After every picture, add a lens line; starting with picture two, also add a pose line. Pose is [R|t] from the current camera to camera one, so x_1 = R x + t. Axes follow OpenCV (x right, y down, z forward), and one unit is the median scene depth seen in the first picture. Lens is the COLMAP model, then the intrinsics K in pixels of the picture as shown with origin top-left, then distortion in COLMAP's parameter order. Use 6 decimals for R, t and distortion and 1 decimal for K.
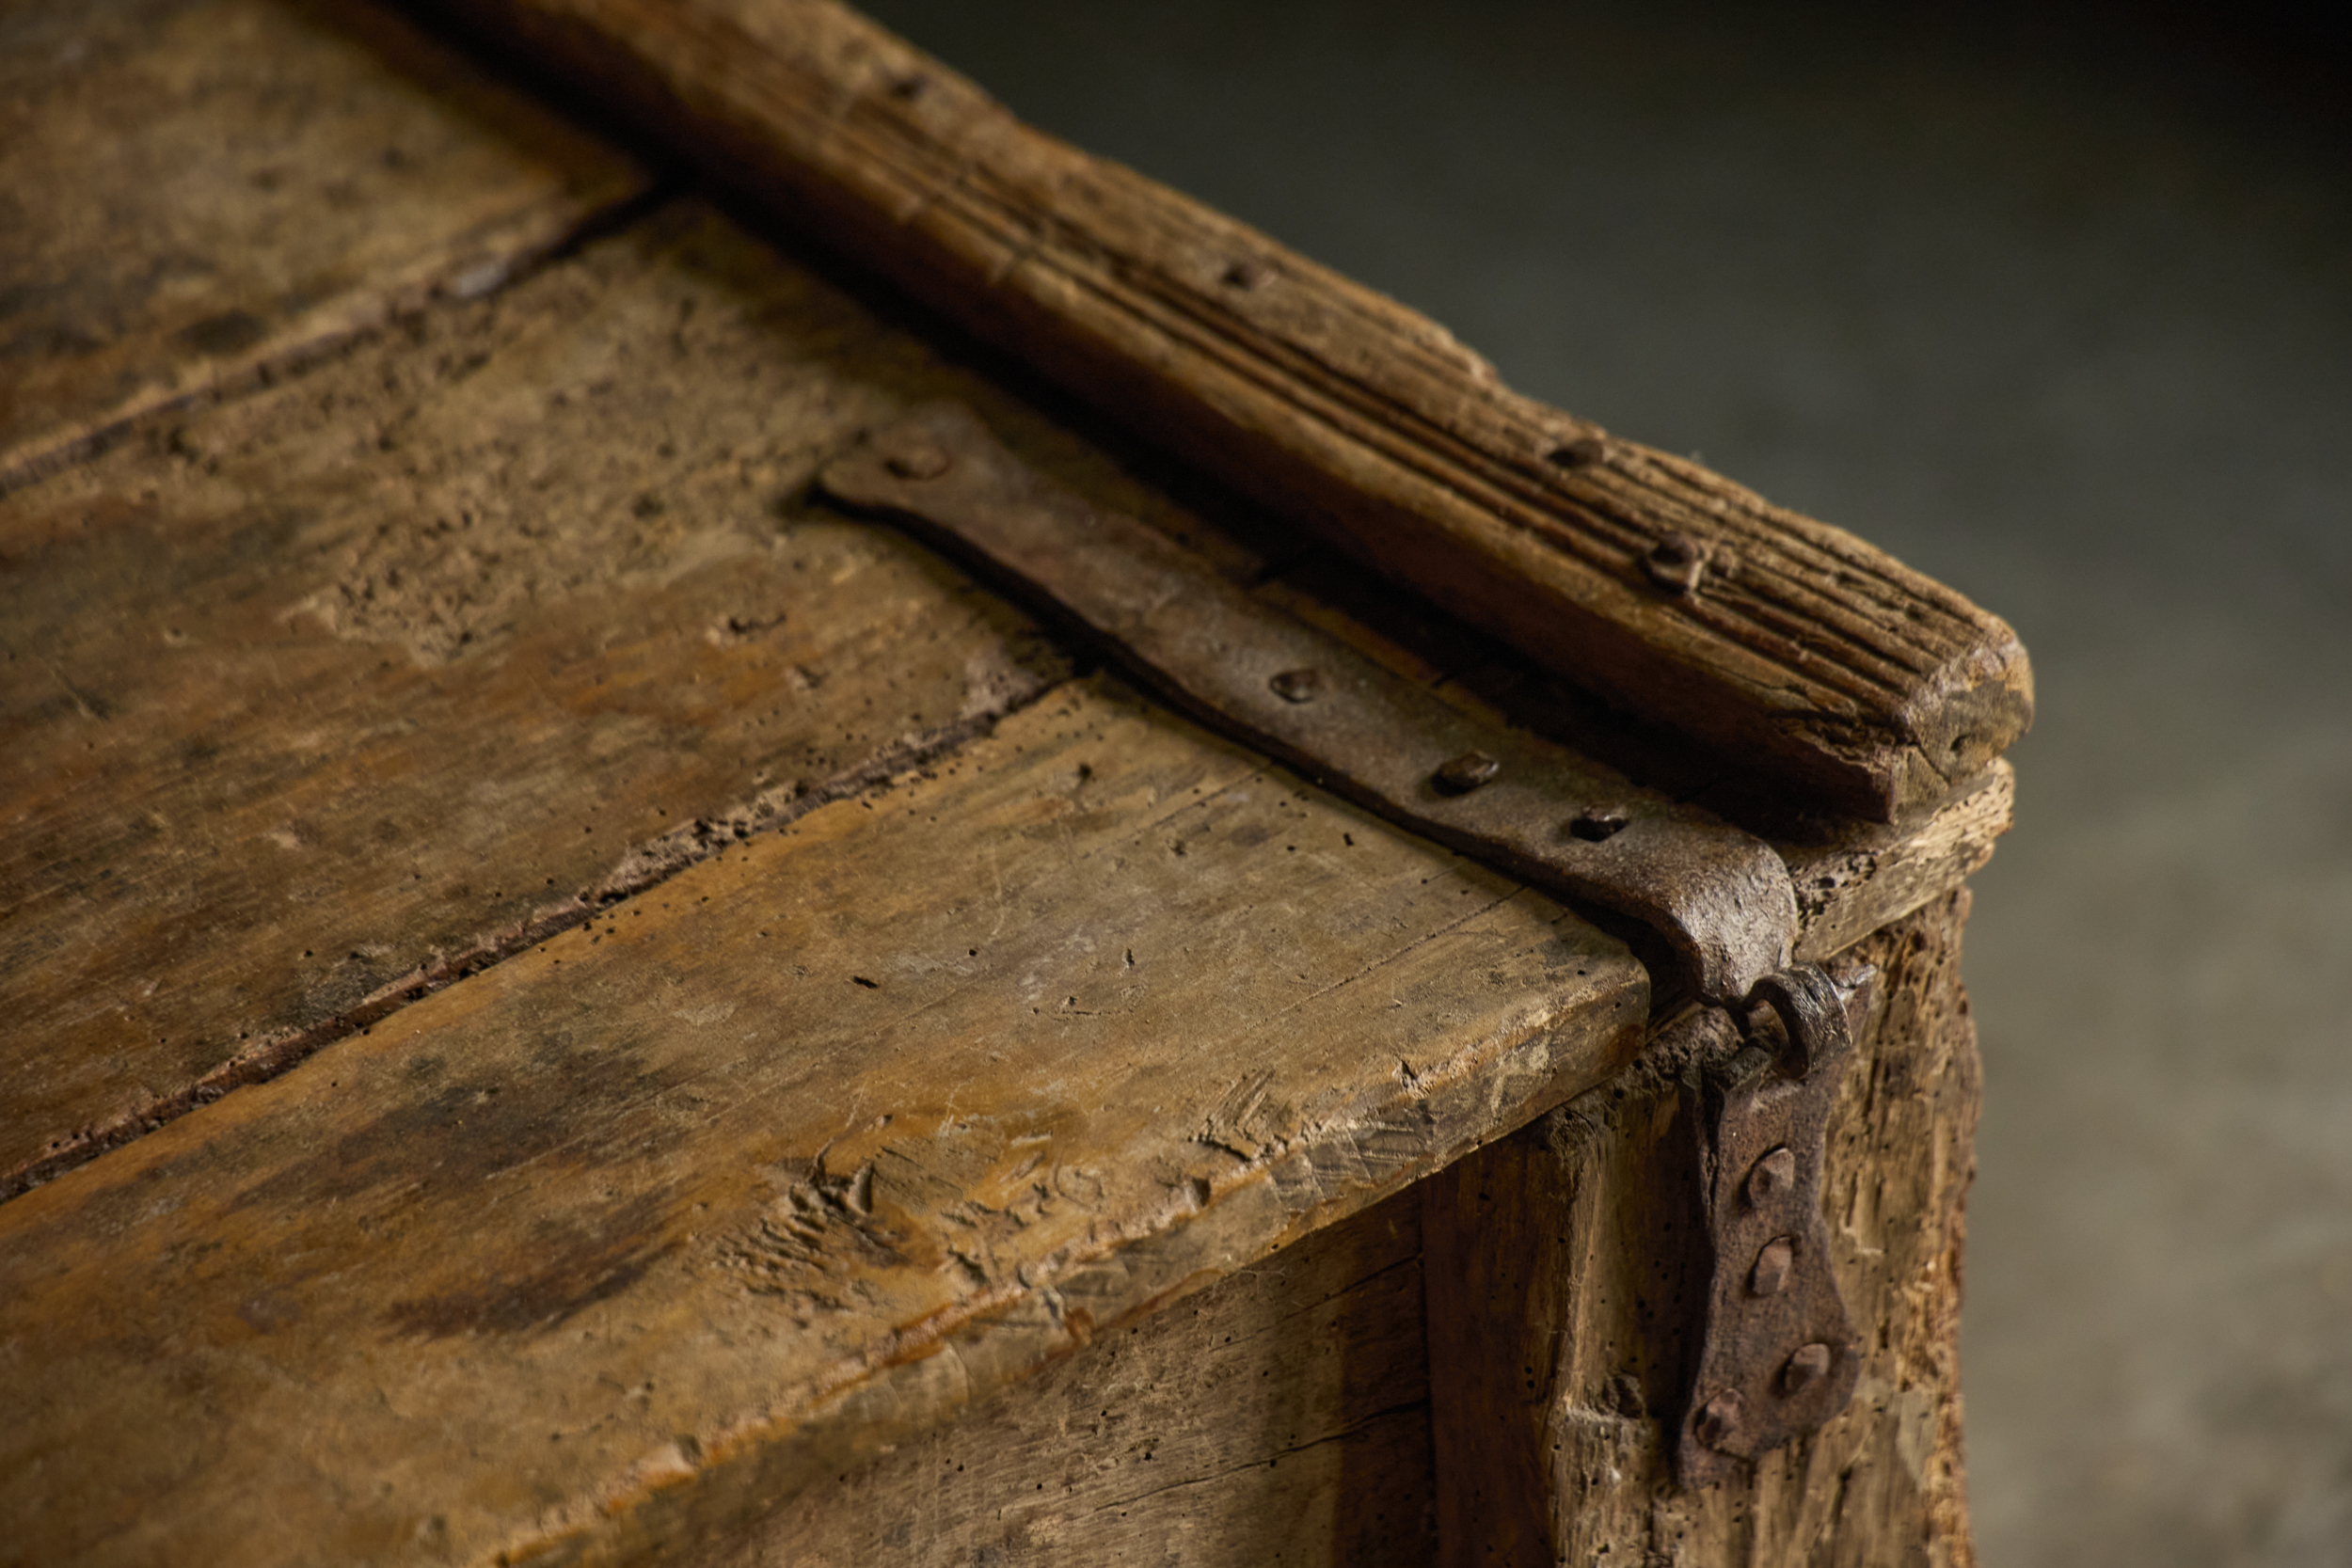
lens RADIAL K [[7127.0, 0, 1176.0], [0, 7127.0, 784.0], [0, 0, 1]] dist [0.026354, 0.087395]
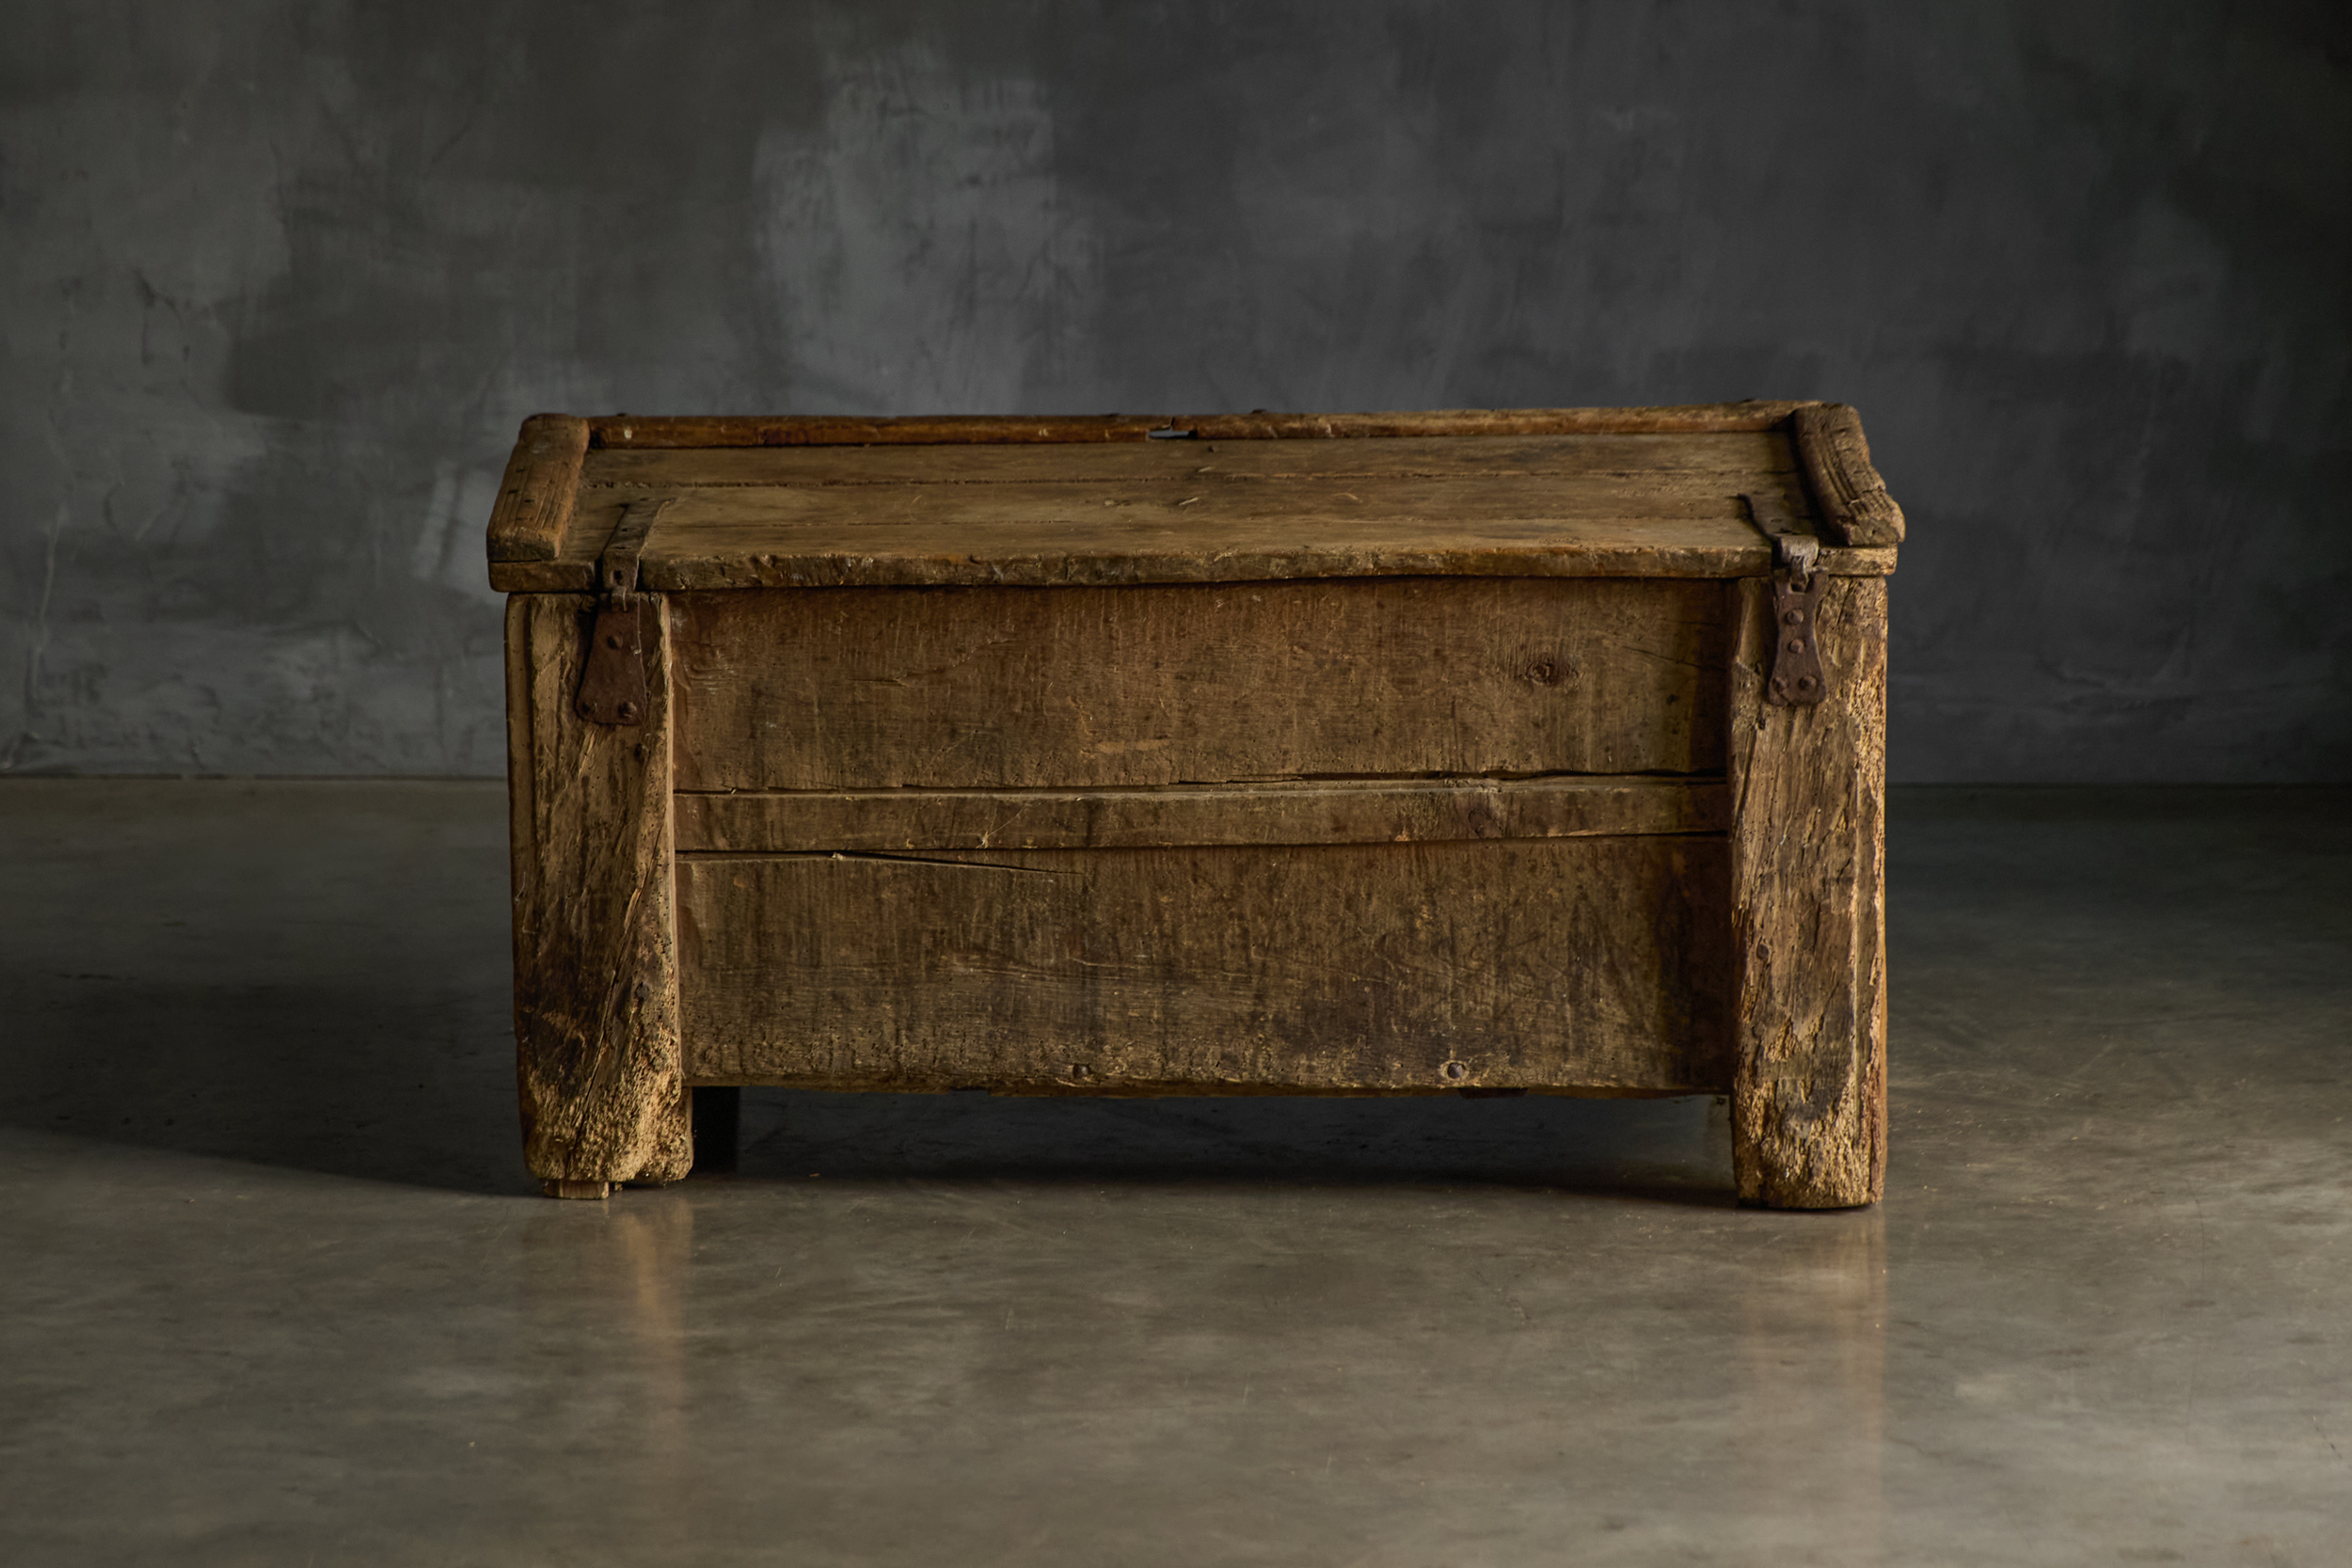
lens RADIAL K [[7160.0, 0, 1176.0], [0, 7160.0, 784.0], [0, 0, 1]] dist [0.038357, -2.643186]
pose [[0.714263, 0.128031, -0.688067, 2.675807], [-0.409872, 0.873418, -0.262956, 1.368724], [0.567303, 0.469839, 0.676327, -1.952446]]
